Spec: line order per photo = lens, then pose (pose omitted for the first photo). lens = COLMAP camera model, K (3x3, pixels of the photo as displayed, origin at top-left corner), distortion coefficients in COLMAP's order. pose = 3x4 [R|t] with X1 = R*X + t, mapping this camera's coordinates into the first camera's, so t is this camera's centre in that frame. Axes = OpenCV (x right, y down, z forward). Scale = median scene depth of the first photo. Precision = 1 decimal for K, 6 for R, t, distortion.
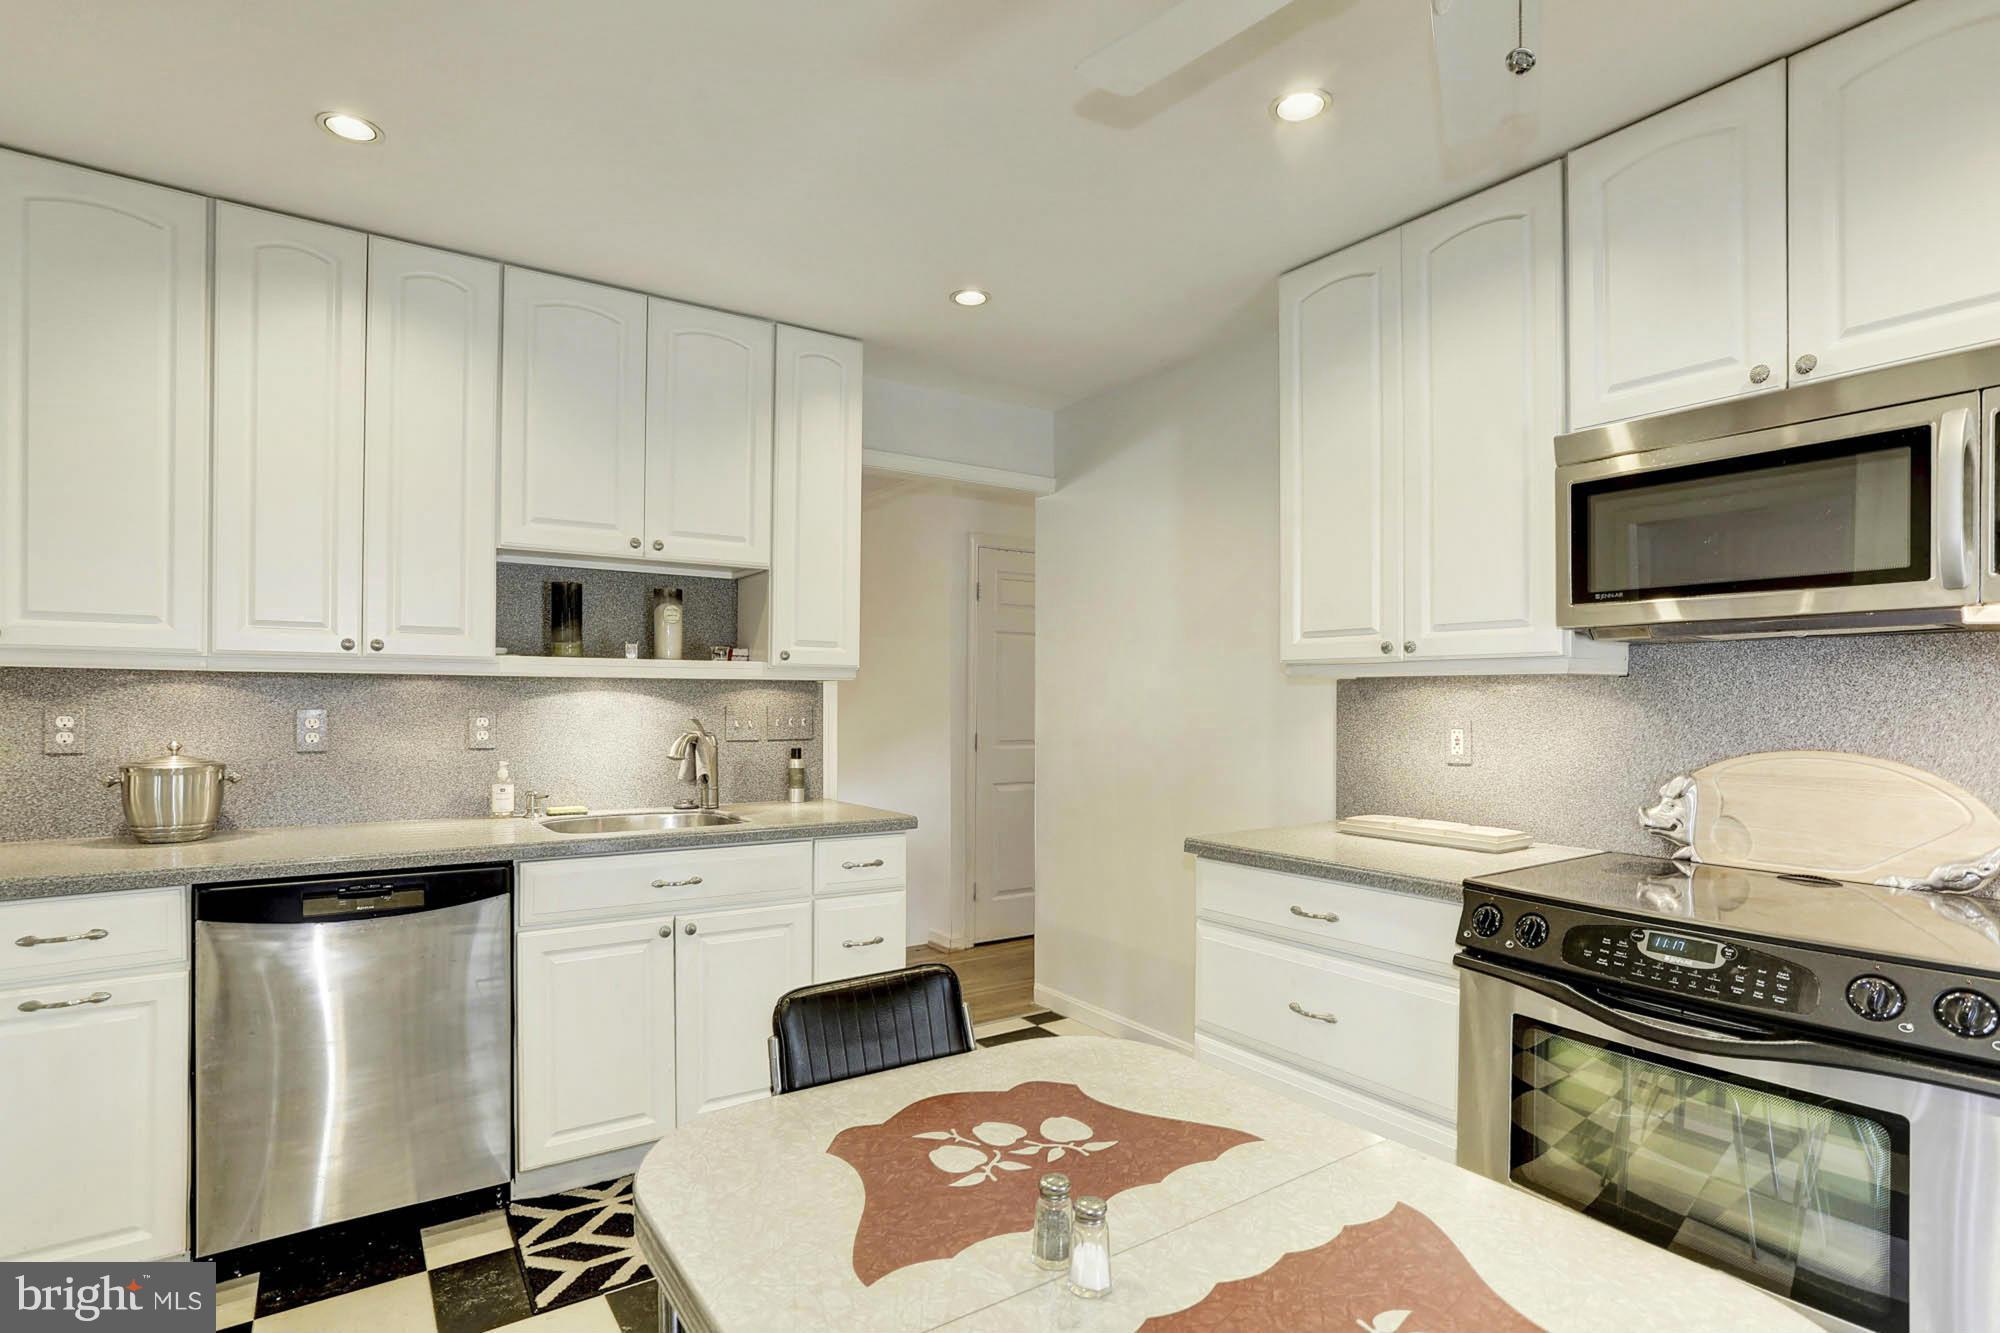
lens RADIAL K [[988.6, 0, 989.2], [0, 988.6, 677.9], [0, 0, 1]] dist [-0.063152, 0.036239]
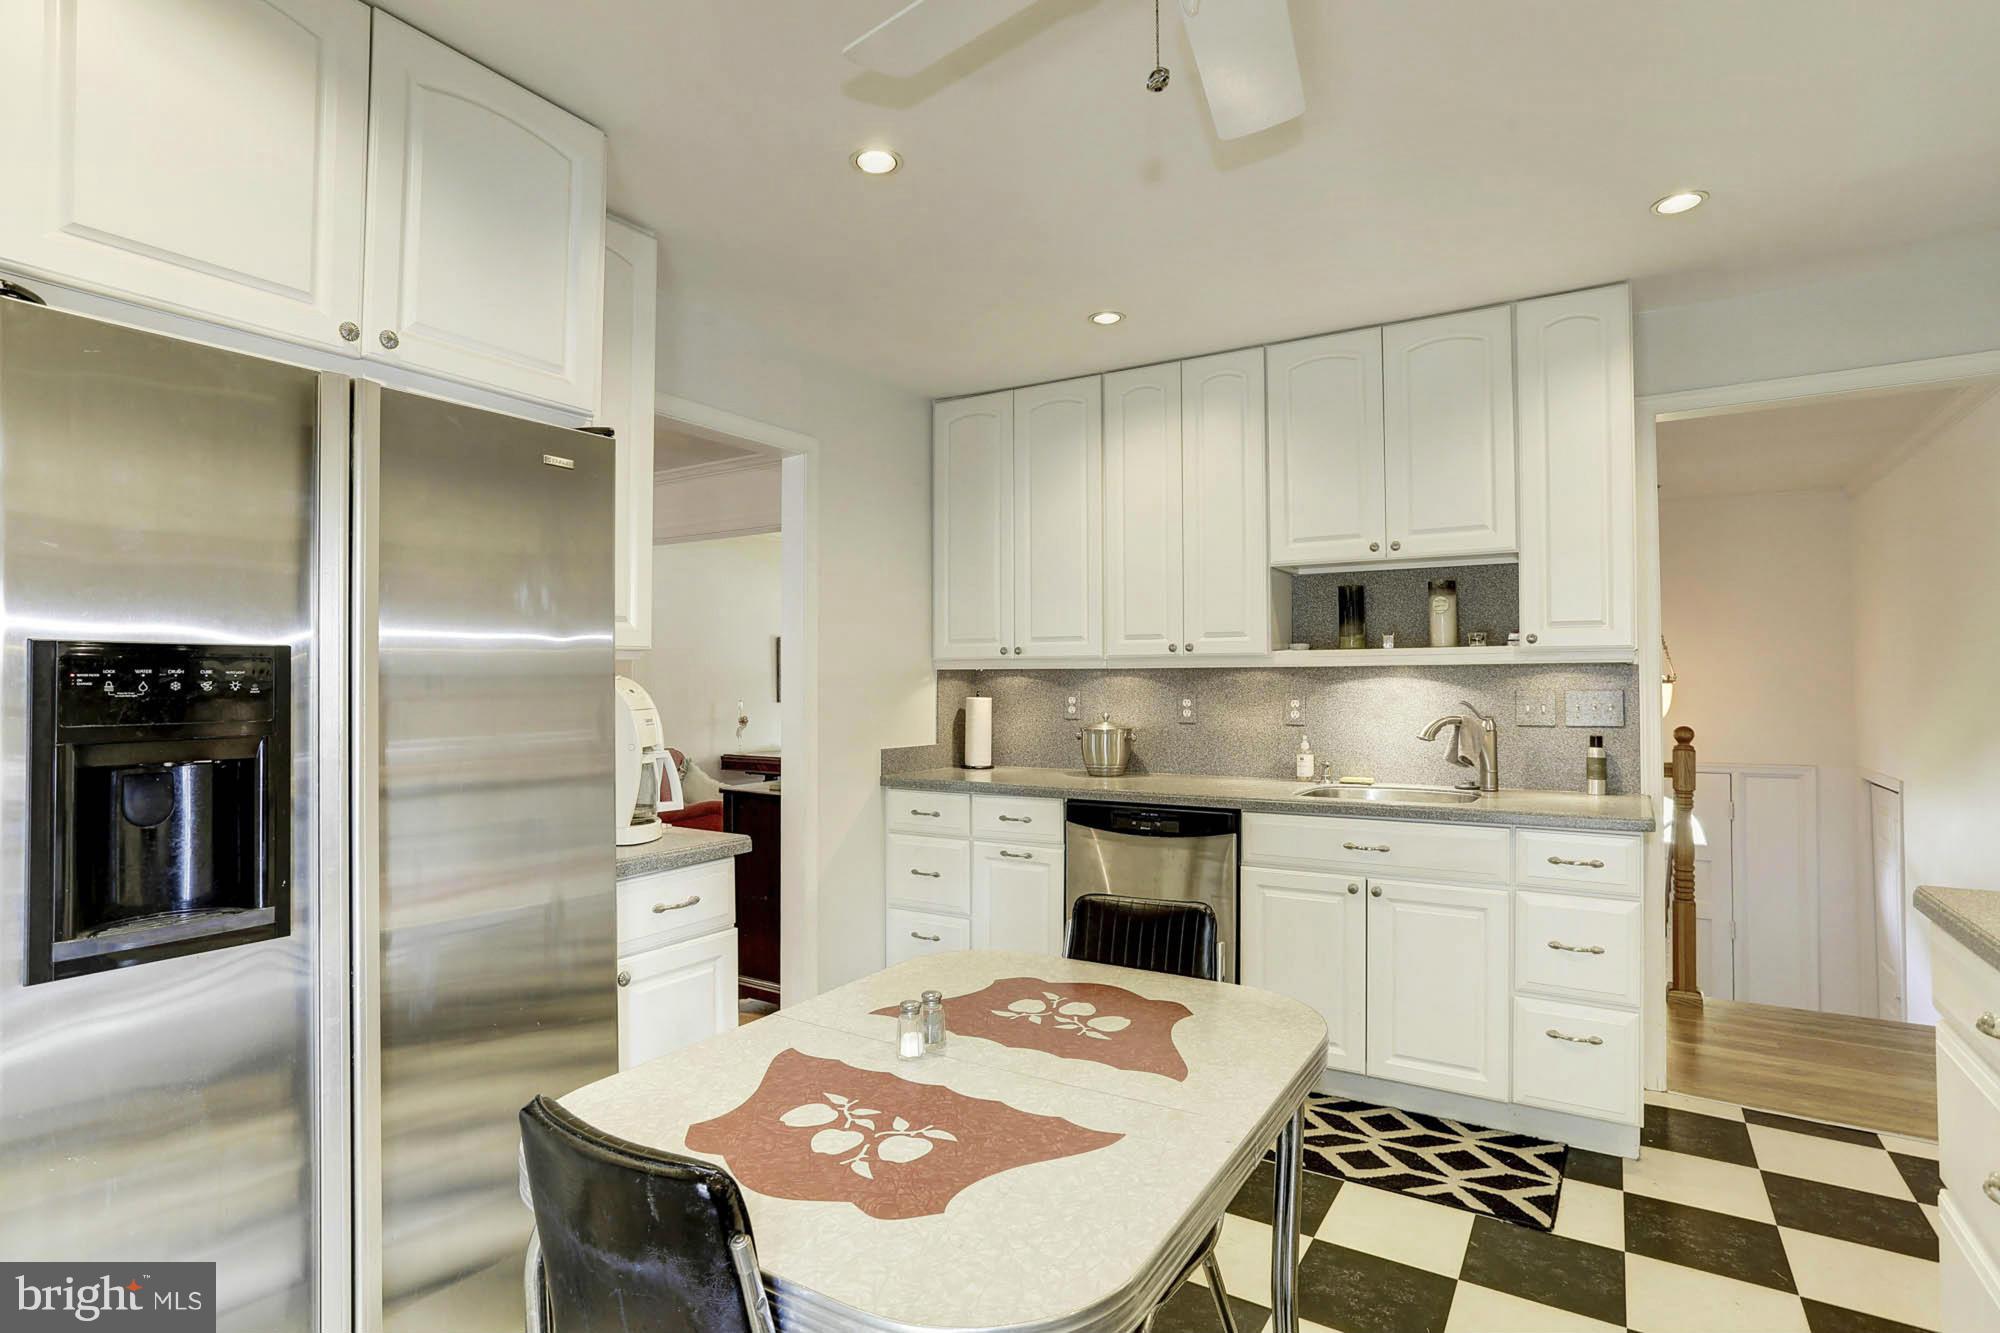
lens RADIAL K [[977.0, 0, 1005.7], [0, 977.0, 613.1], [0, 0, 1]] dist [-0.029006, 0.000166]
pose [[0.425075, -0.070804, -0.902385, 0.475369], [0.024220, 0.997469, -0.066856, 0.004095], [0.904834, 0.006563, 0.425714, 0.132637]]
